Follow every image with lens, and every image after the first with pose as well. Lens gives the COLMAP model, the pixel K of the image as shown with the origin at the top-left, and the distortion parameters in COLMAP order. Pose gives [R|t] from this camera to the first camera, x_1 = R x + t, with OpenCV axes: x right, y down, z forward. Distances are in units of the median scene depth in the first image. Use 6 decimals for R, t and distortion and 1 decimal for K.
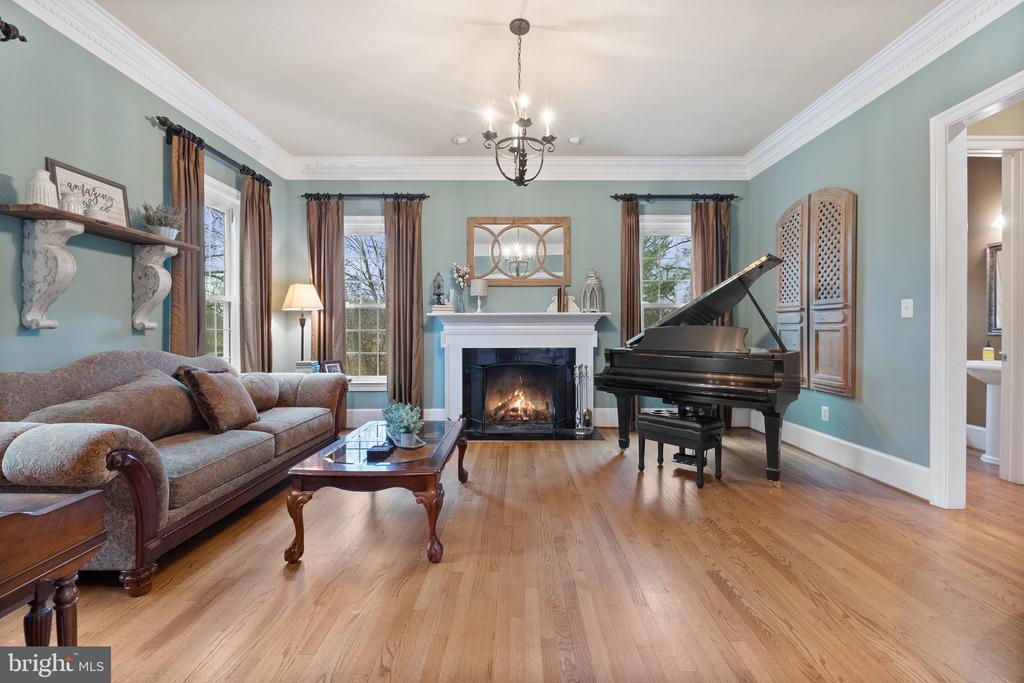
lens RADIAL K [[438.8, 0, 493.9], [0, 438.8, 335.0], [0, 0, 1]] dist [-0.003185, -0.000724]
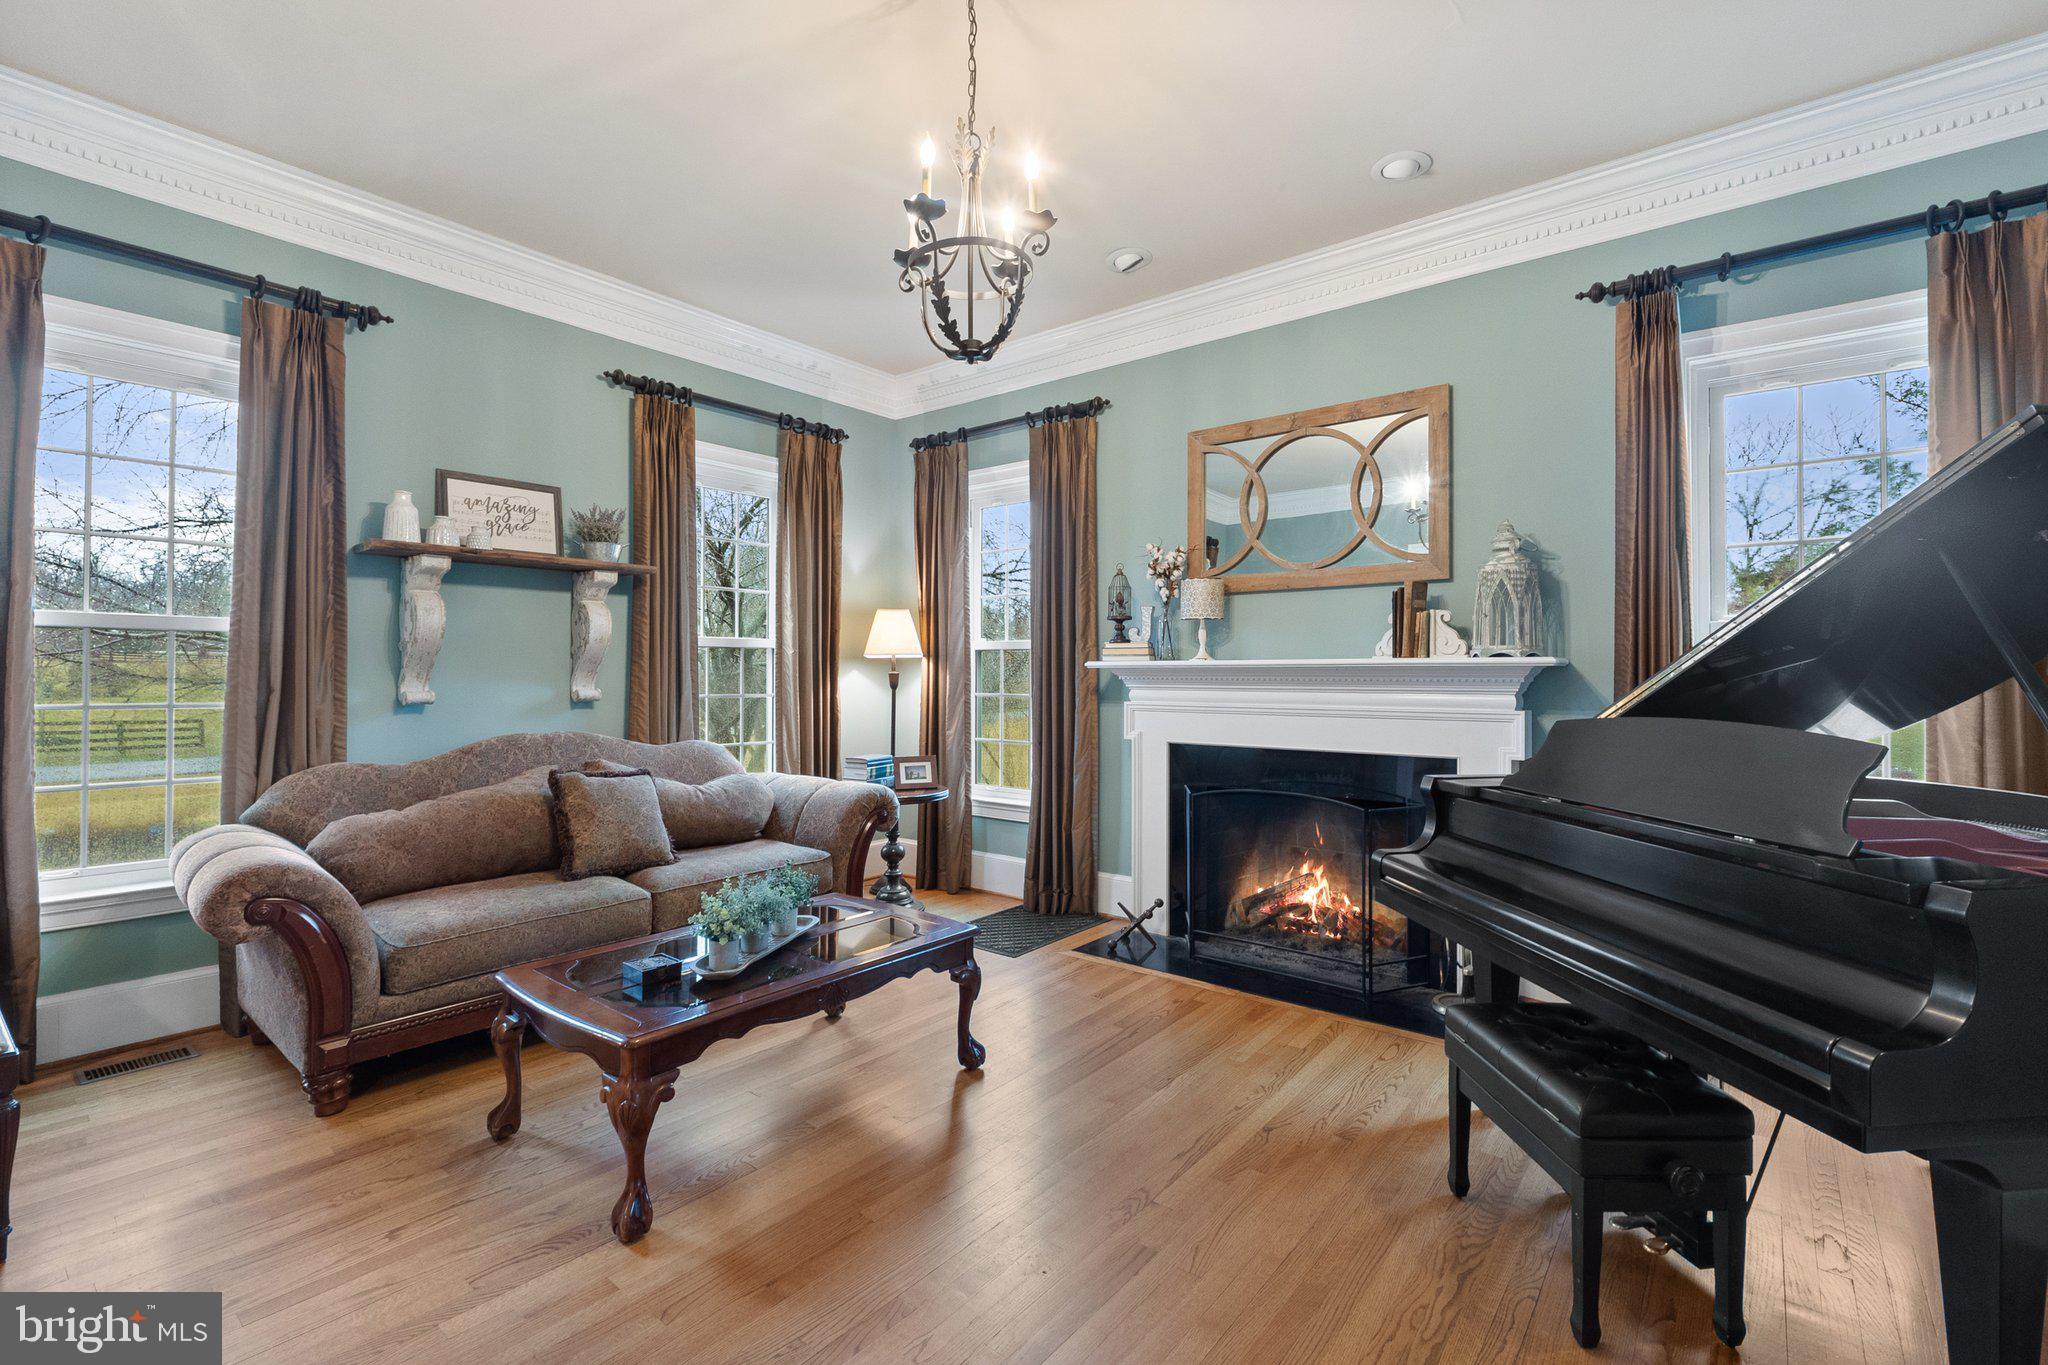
lens RADIAL K [[877.6, 0, 1011.3], [0, 877.6, 668.2], [0, 0, 1]] dist [-0.003185, -0.000724]
pose [[0.782748, -0.000957, -0.622338, 0.342317], [-0.005677, 0.999946, -0.008677, -0.034845], [0.622312, 0.010325, 0.782701, 0.241072]]
